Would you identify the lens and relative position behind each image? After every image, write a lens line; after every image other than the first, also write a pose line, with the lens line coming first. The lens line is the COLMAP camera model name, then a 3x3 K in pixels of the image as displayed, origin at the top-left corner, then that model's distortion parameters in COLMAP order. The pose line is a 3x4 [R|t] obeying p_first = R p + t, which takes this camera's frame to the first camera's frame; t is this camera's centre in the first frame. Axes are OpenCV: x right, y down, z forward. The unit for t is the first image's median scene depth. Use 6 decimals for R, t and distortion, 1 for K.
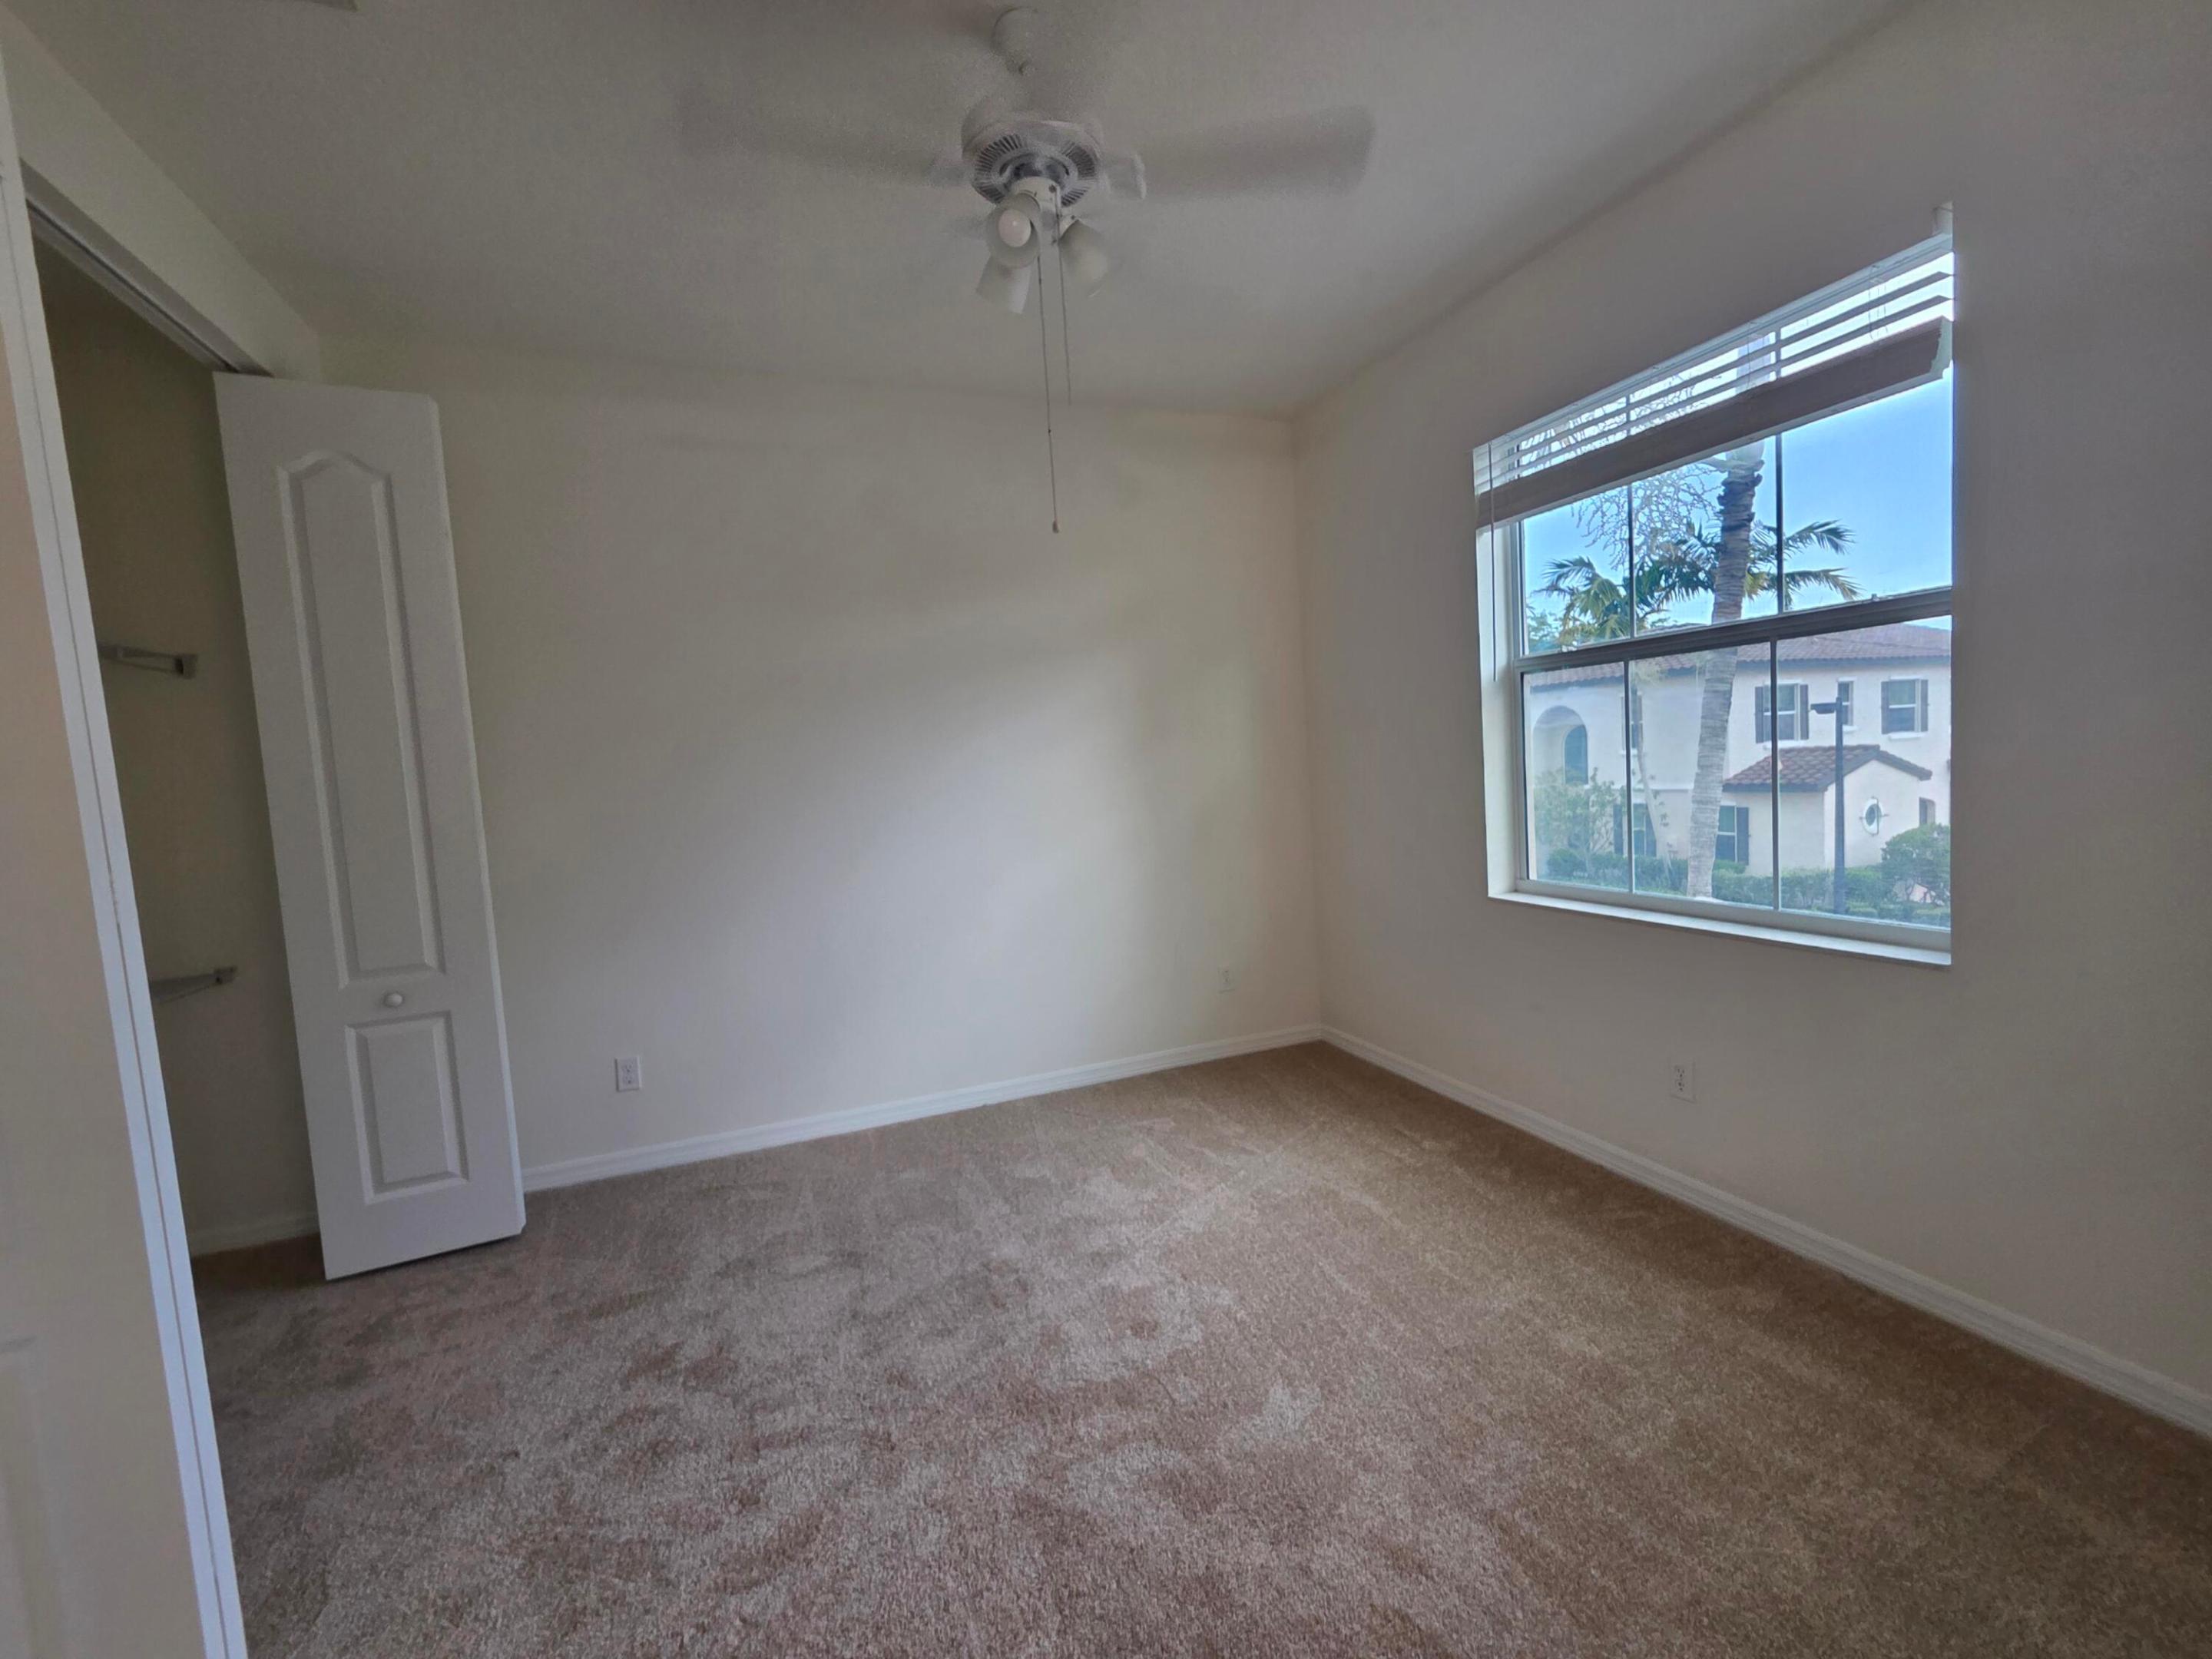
lens RADIAL K [[903.9, 0, 1109.1], [0, 903.9, 825.5], [0, 0, 1]] dist [0.001774, -0.000018]
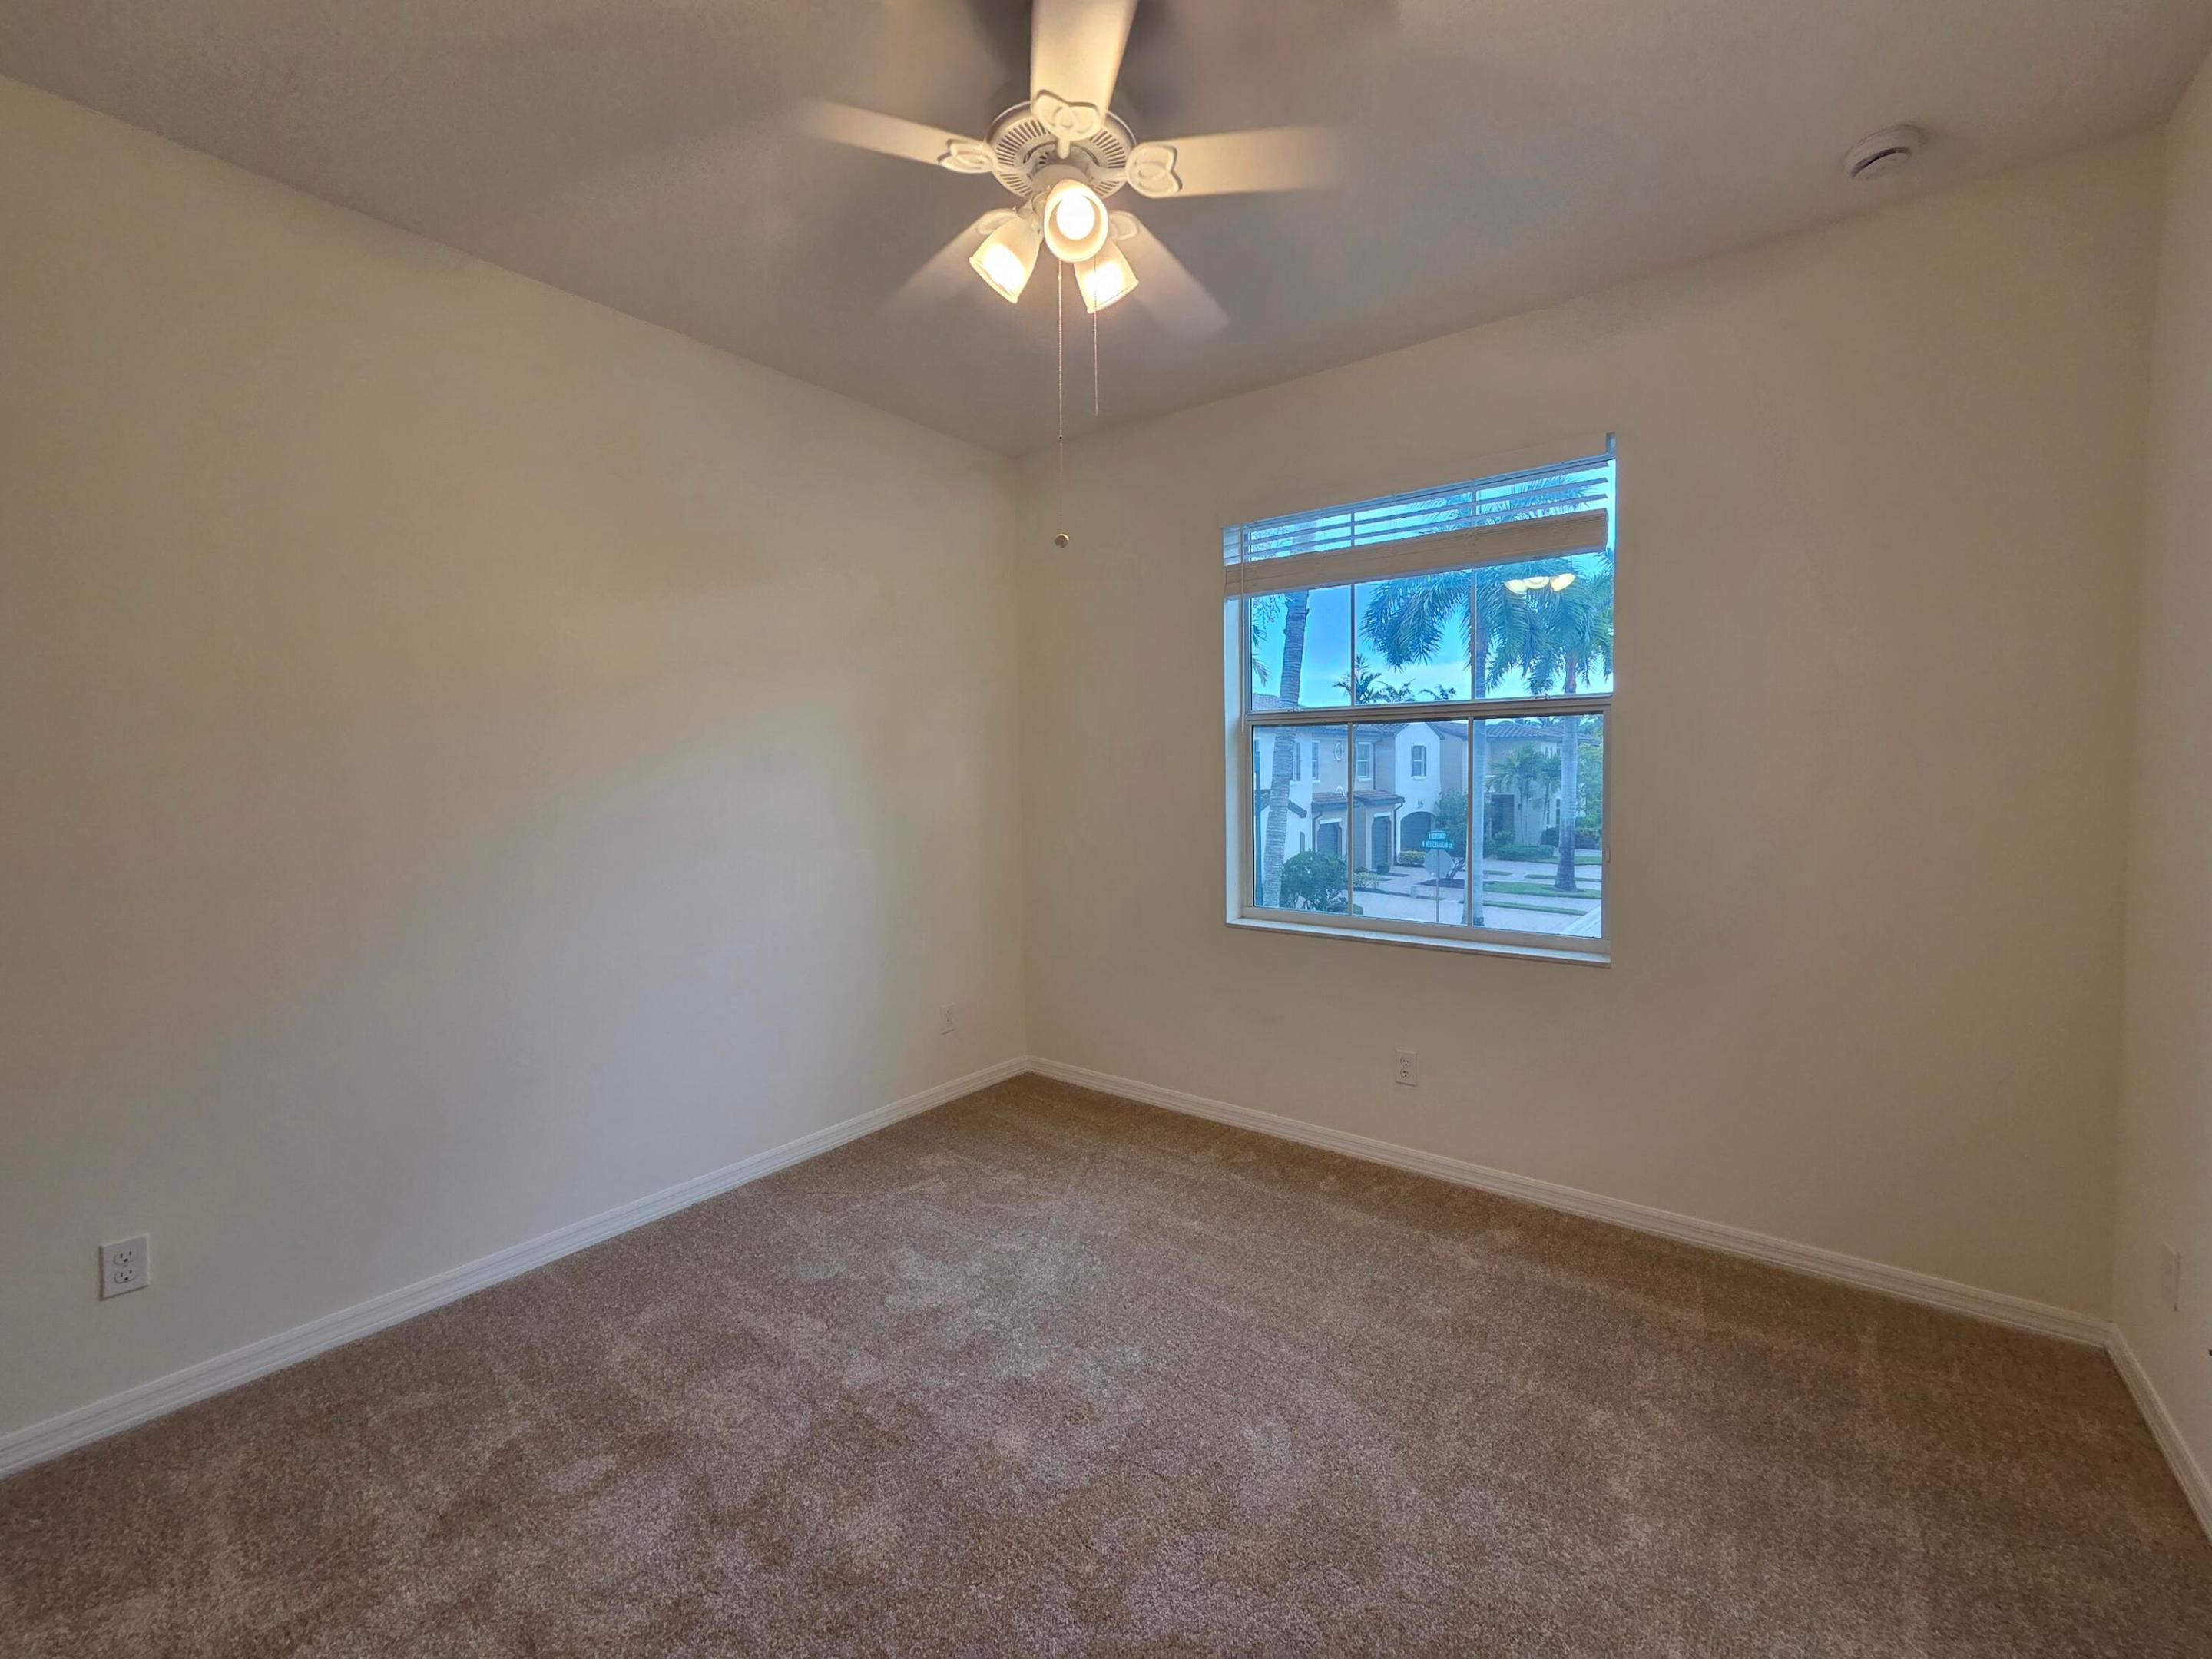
lens RADIAL K [[903.9, 0, 1104.3], [0, 903.9, 810.8], [0, 0, 1]] dist [0.001774, -0.000018]
pose [[0.857061, 0.026167, 0.514551, -0.353812], [-0.004293, 0.999037, -0.043654, -0.013046], [-0.515198, 0.035205, 0.856348, 0.146586]]
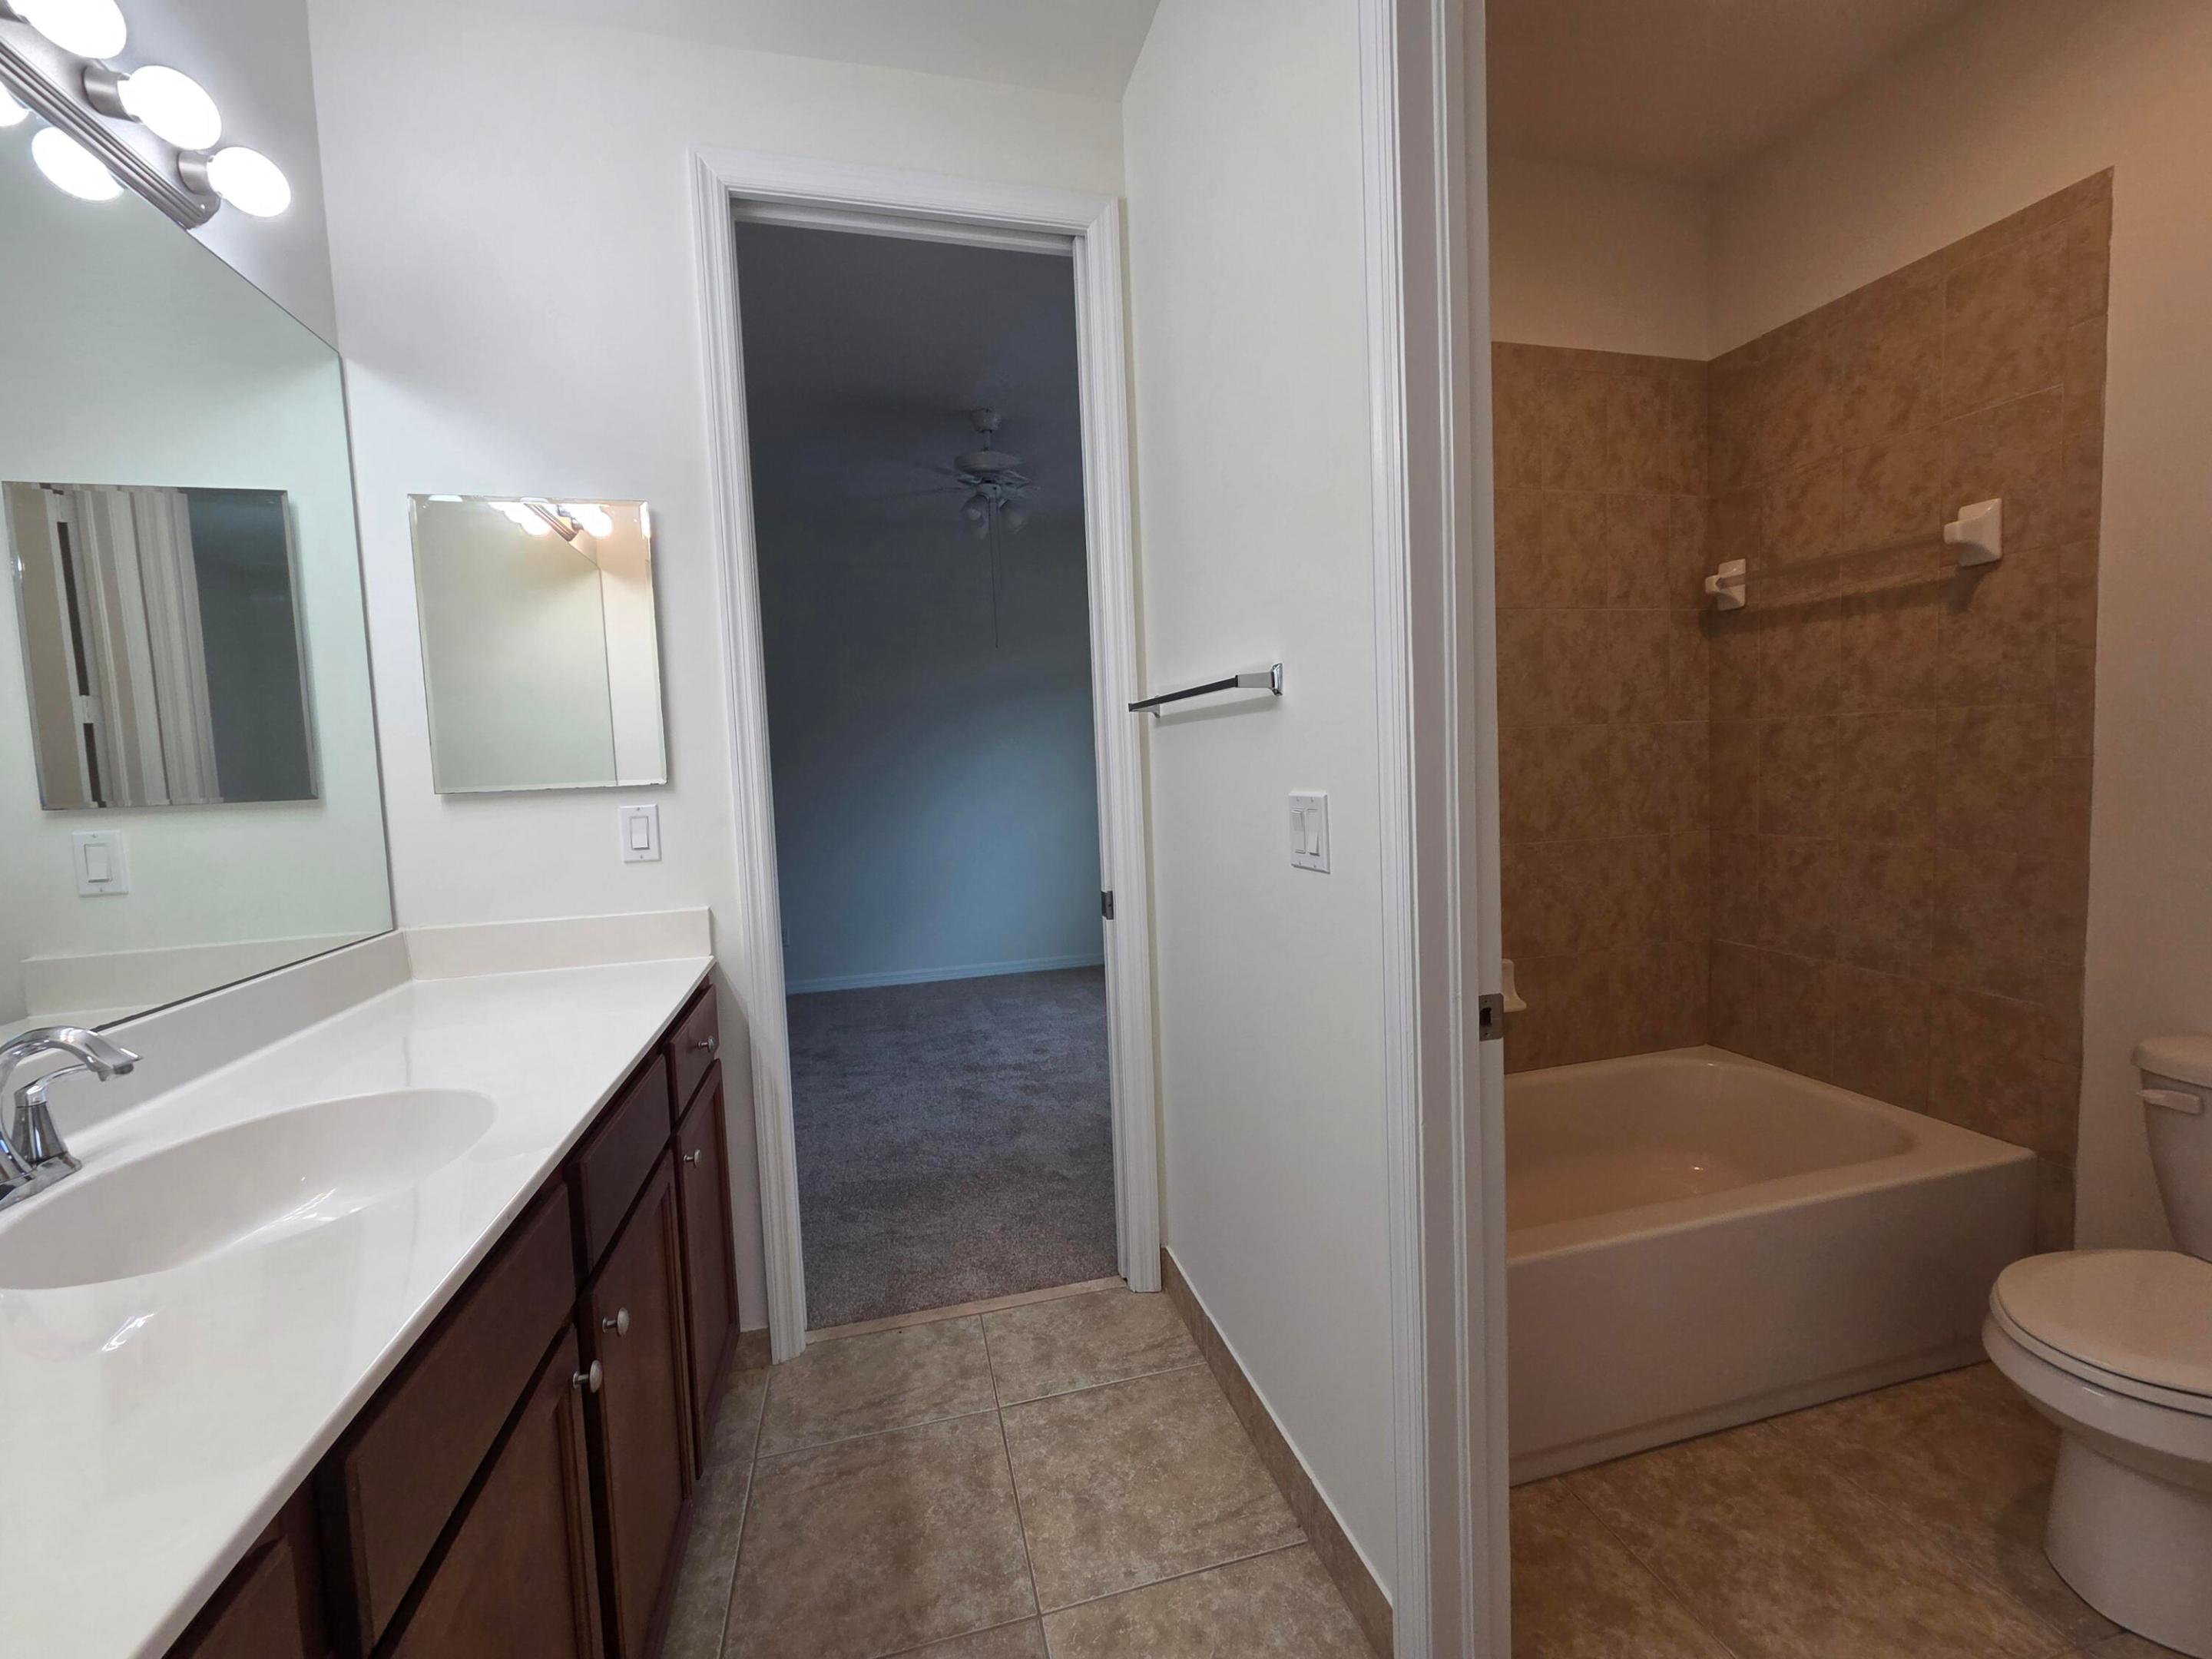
lens RADIAL K [[903.9, 0, 1106.1], [0, 903.9, 835.8], [0, 0, 1]] dist [0.001774, -0.000018]
pose [[0.992313, 0.027687, -0.120613, 0.327597], [-0.025074, 0.999418, 0.023126, 0.041388], [0.121183, -0.019924, 0.992430, -0.728099]]
